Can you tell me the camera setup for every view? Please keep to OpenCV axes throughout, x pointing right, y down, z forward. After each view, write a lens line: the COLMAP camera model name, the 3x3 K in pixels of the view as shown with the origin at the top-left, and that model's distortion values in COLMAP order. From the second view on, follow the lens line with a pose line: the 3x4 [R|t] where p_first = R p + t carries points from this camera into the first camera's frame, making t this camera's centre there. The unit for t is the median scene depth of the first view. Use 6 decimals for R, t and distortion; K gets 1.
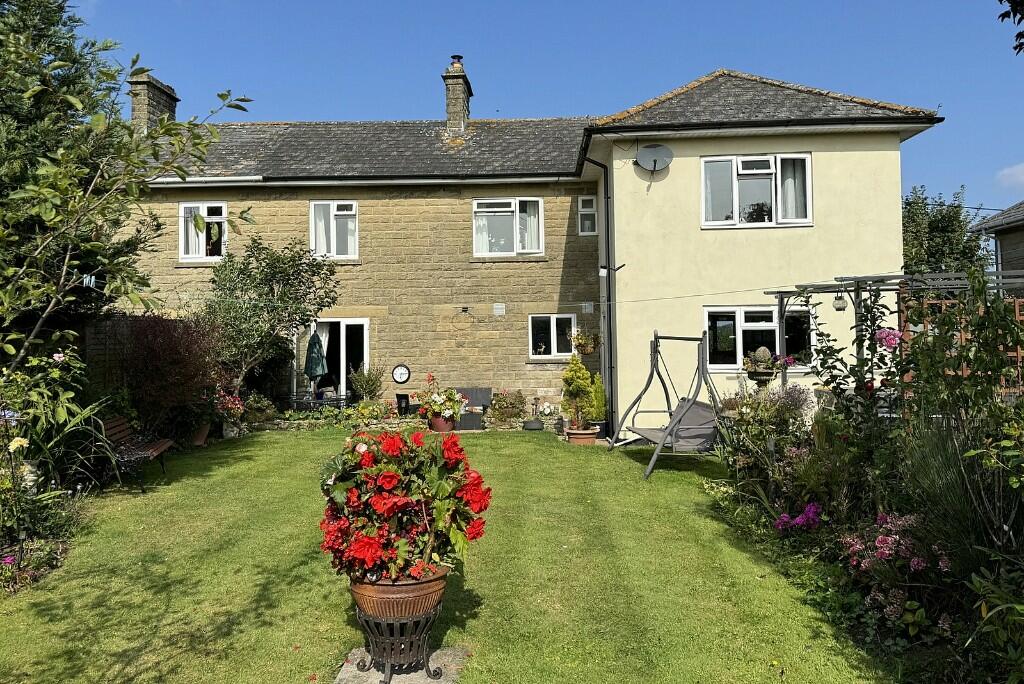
lens RADIAL K [[827.5, 0, 513.8], [0, 827.5, 303.1], [0, 0, 1]] dist [0.077216, -0.002980]
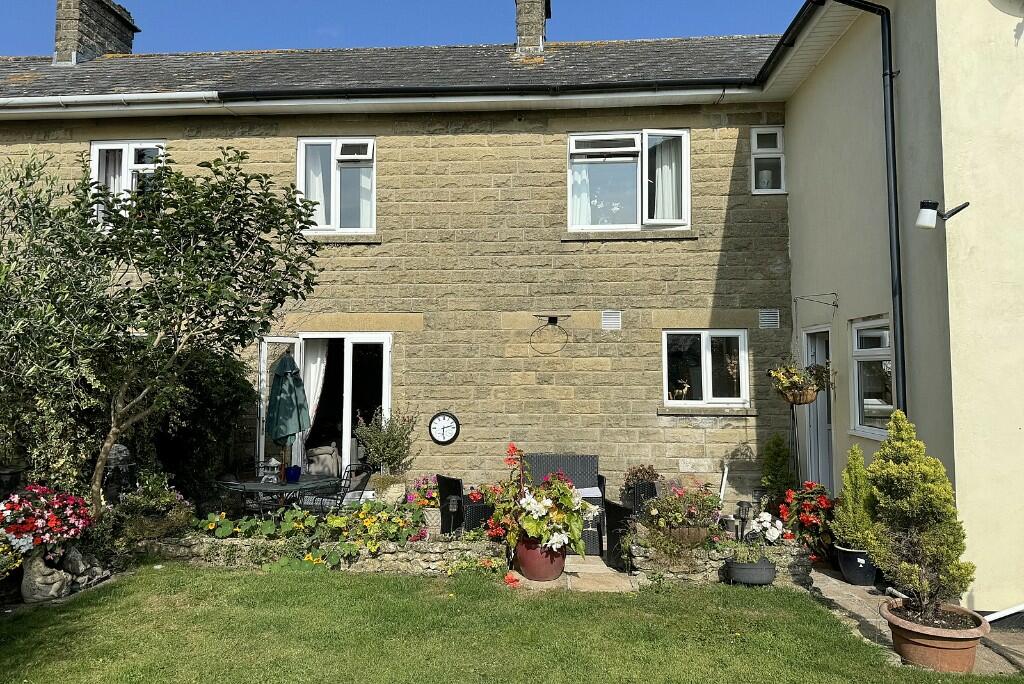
lens RADIAL K [[726.2, 0, 492.7], [0, 726.2, 318.9], [0, 0, 1]] dist [0.068918, -0.002782]
pose [[0.998379, 0.010756, -0.055888, -0.072944], [-0.012380, 0.999509, -0.028792, 0.022201], [0.055551, 0.029438, 0.998022, 0.481363]]
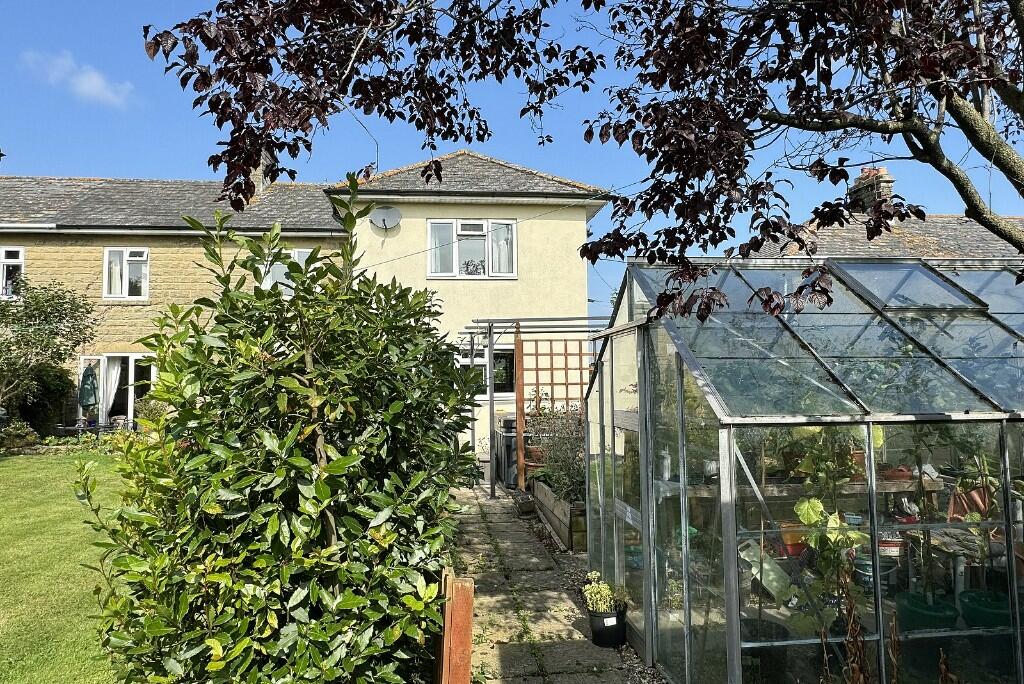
lens RADIAL K [[686.9, 0, 510.2], [0, 686.9, 318.5], [0, 0, 1]] dist [-0.001921, -0.001159]
pose [[0.989021, 0.014289, 0.147082, 0.159687], [-0.008972, 0.999284, -0.036751, 0.001408], [-0.147502, 0.035028, 0.988441, 0.013512]]
